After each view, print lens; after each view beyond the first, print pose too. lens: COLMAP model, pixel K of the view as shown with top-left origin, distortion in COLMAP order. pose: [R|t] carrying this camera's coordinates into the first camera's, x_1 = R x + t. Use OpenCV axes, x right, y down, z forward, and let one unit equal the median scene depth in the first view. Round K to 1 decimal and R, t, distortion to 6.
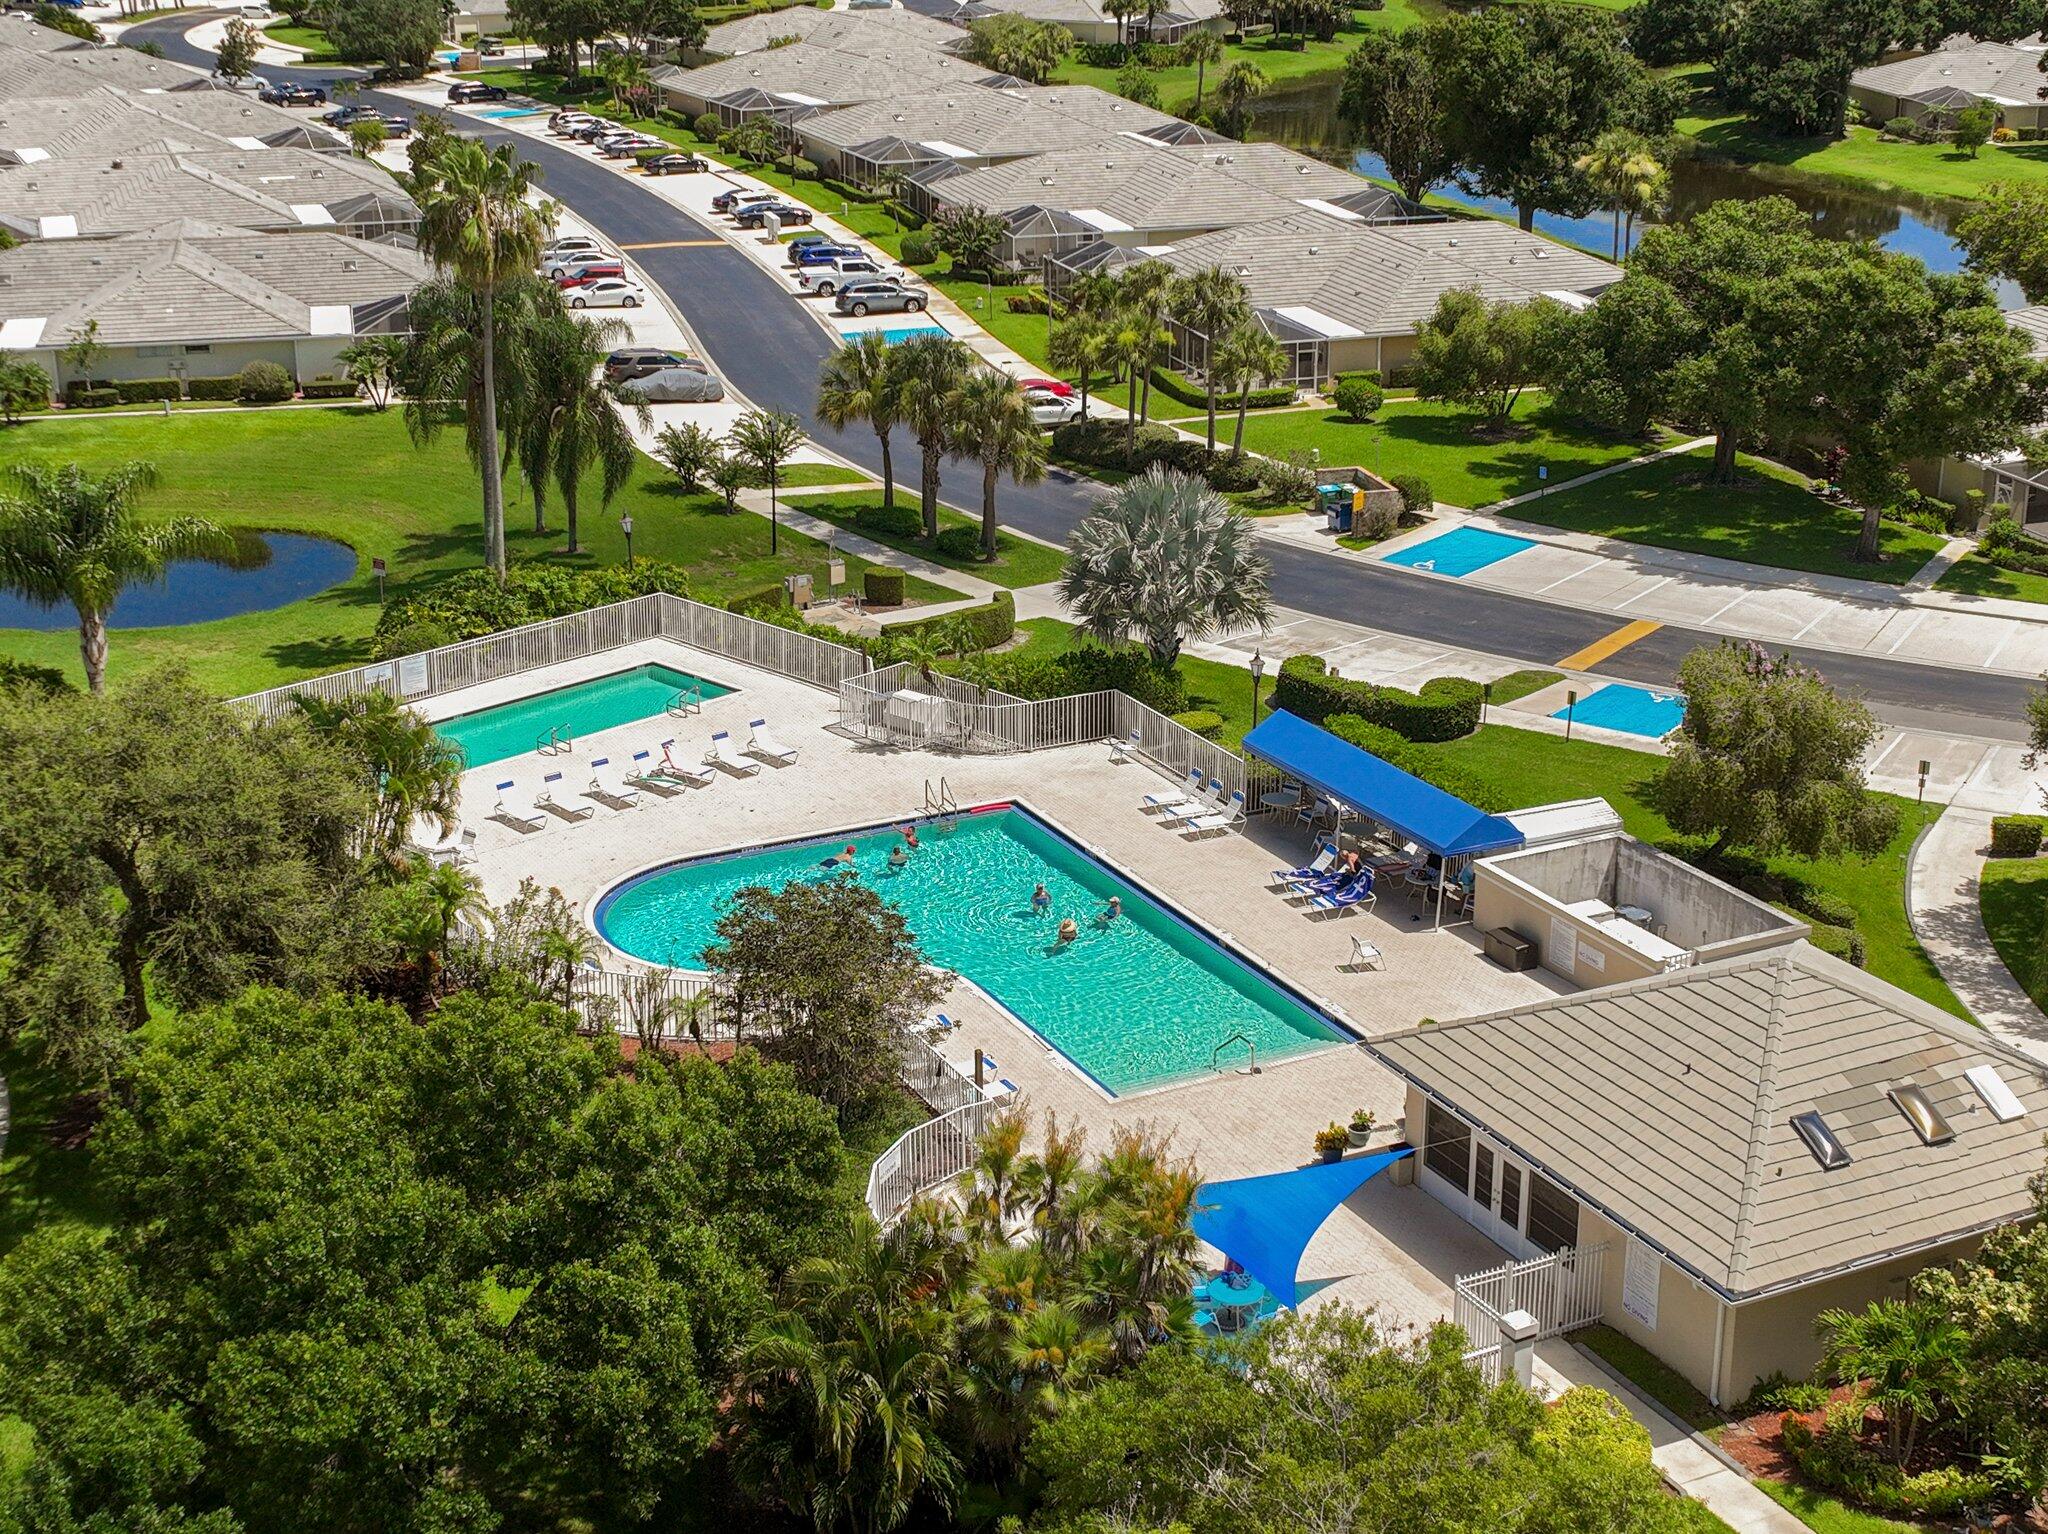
lens RADIAL K [[2906.4, 0, 1026.7], [0, 2906.4, 771.2], [0, 0, 1]] dist [0.001491, 0.000000]
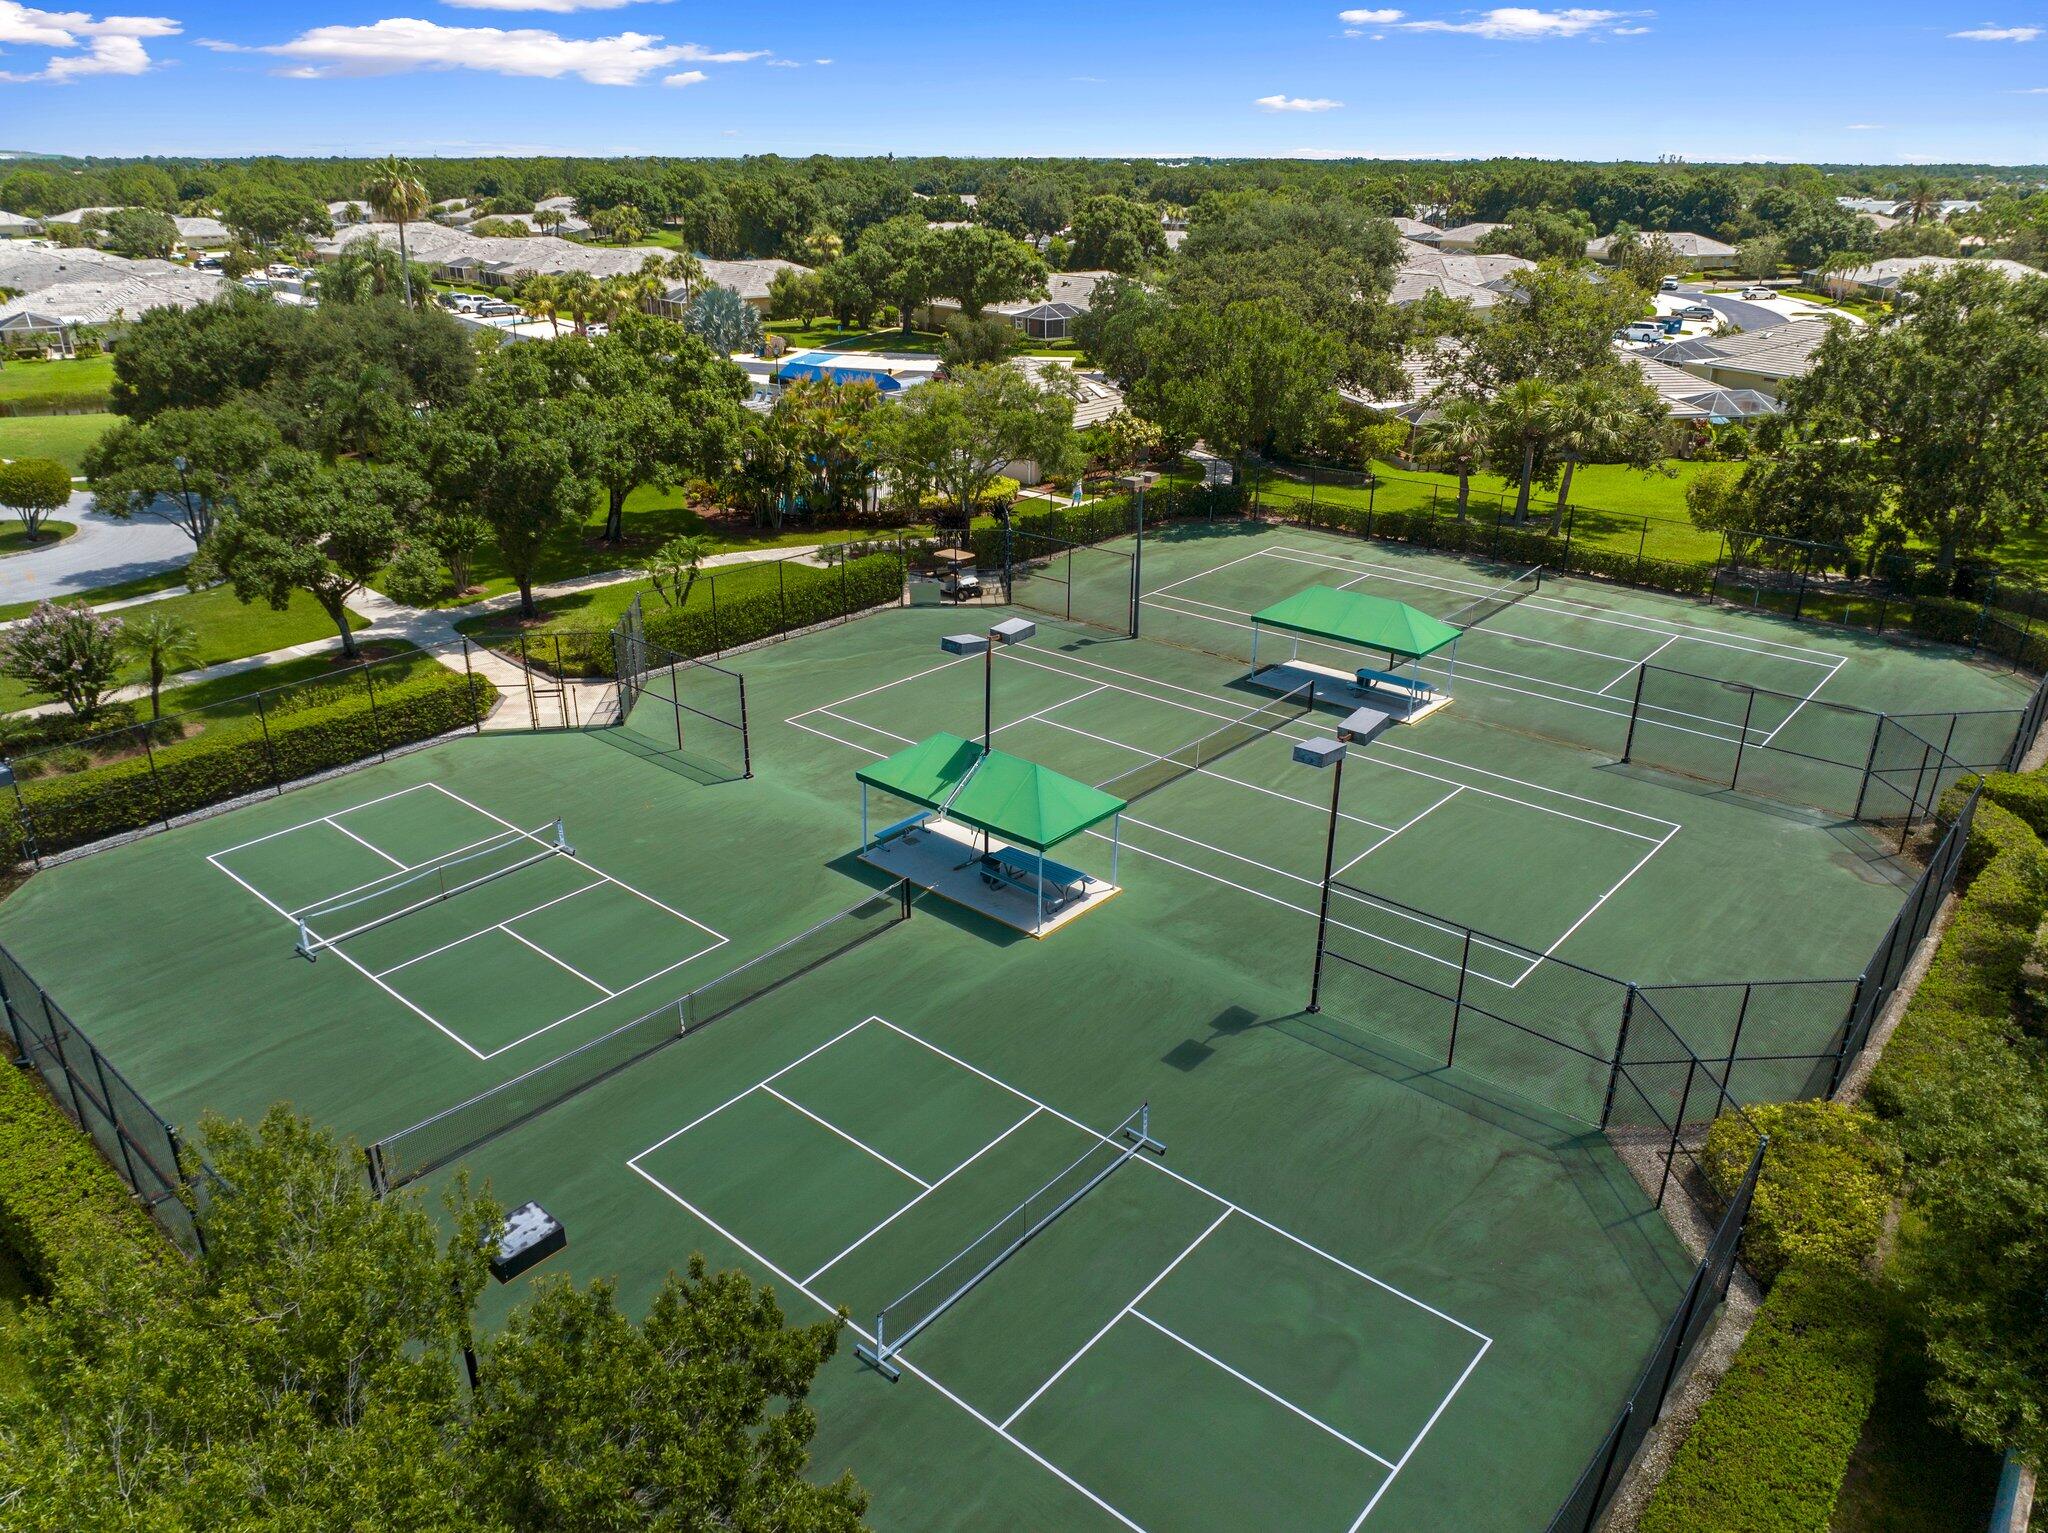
lens RADIAL K [[1427.9, 0, 1018.5], [0, 1427.9, 759.6], [0, 0, 1]] dist [-0.026557, 0.000313]
pose [[0.925479, -0.143784, 0.350450, -0.186094], [0.121233, 0.988928, 0.085586, 0.208015], [-0.358875, -0.036722, 0.932663, -0.210891]]
